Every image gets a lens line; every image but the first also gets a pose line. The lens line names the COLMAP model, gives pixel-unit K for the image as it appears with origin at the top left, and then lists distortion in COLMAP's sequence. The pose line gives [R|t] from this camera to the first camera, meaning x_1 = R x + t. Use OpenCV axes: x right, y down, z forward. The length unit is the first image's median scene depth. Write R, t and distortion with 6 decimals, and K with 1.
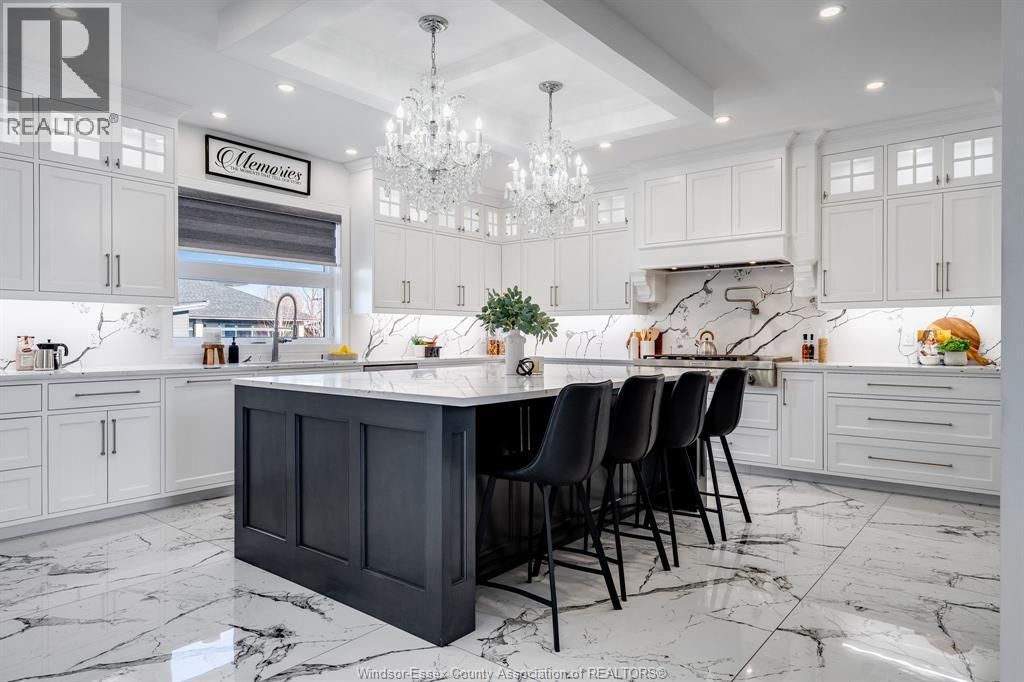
lens RADIAL K [[637.7, 0, 512.0], [0, 637.7, 341.0], [0, 0, 1]] dist [-0.002002, 0.000677]
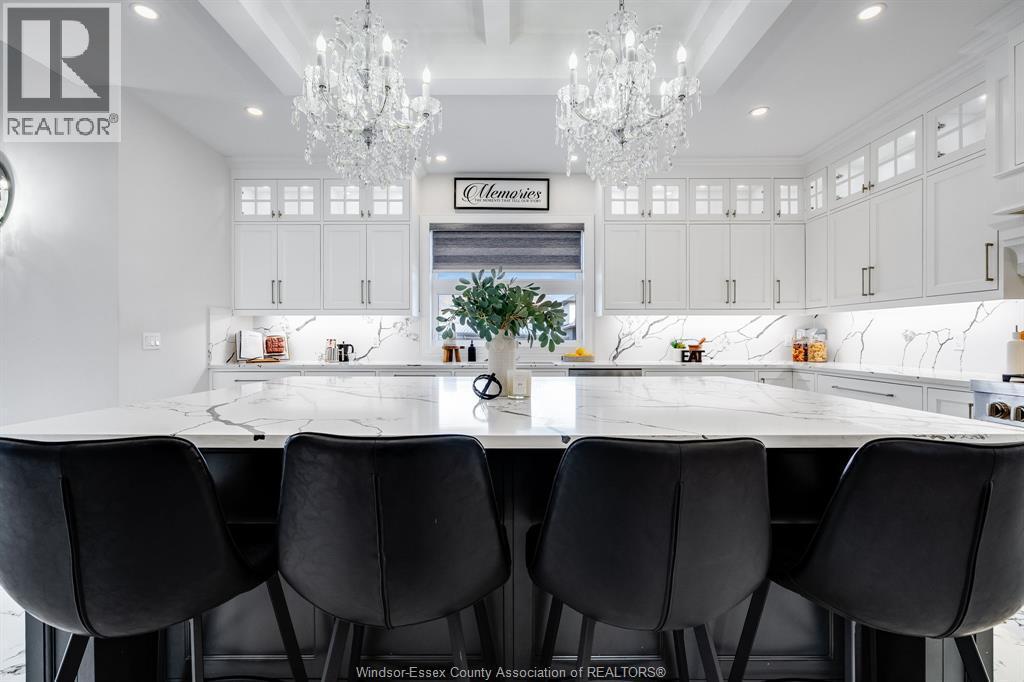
lens RADIAL K [[462.1, 0, 507.5], [0, 462.1, 337.4], [0, 0, 1]] dist [0.000429, 0.000305]
pose [[0.627557, -0.004453, -0.778558, 0.255685], [-0.004292, 0.999949, -0.009179, -0.002803], [0.778559, 0.009102, 0.627506, 0.454943]]
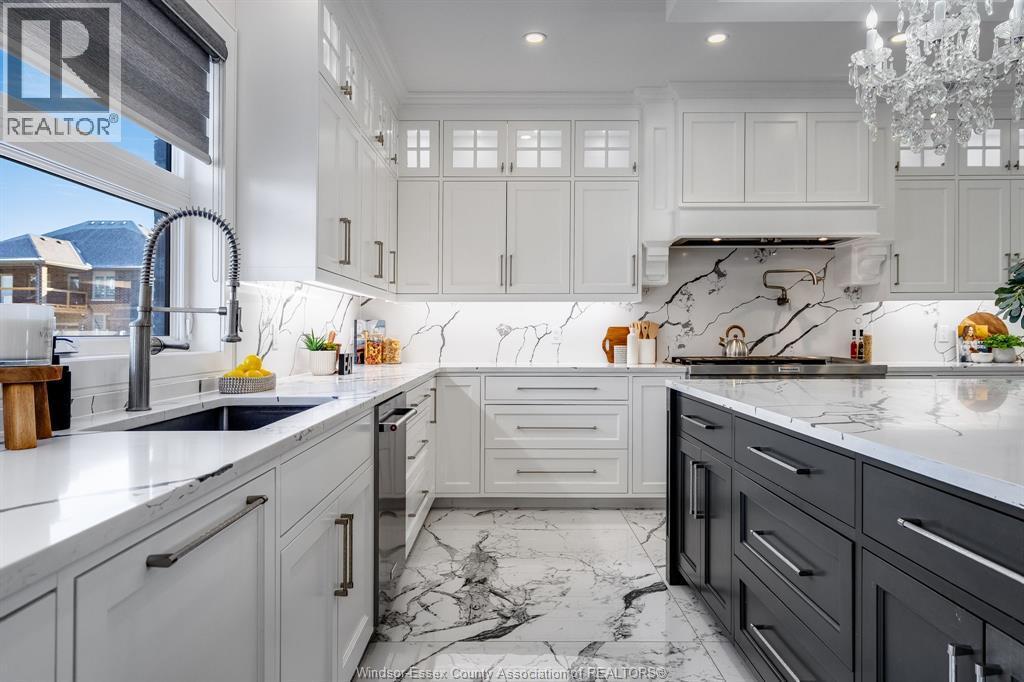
lens RADIAL K [[660.5, 0, 524.2], [0, 660.5, 337.6], [0, 0, 1]] dist [0.001595, 0.002943]
pose [[0.771459, -0.006483, 0.636246, -0.411801], [0.006975, 0.999974, 0.001732, -0.004565], [-0.636240, 0.003102, 0.771485, 0.574488]]
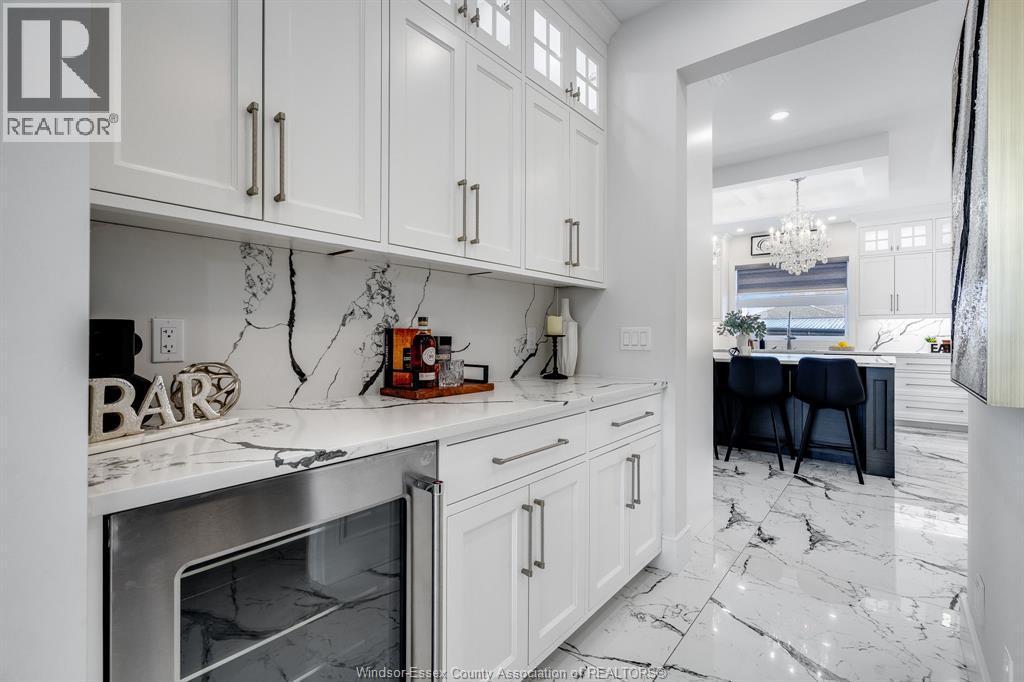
lens RADIAL K [[464.9, 0, 514.6], [0, 464.9, 335.5], [0, 0, 1]] dist [-0.000011, 0.000323]
pose [[-0.004172, 0.000591, -0.999991, 0.894142], [-0.007311, 0.999973, 0.000621, -0.002463], [0.999965, 0.007313, -0.004168, 0.221421]]
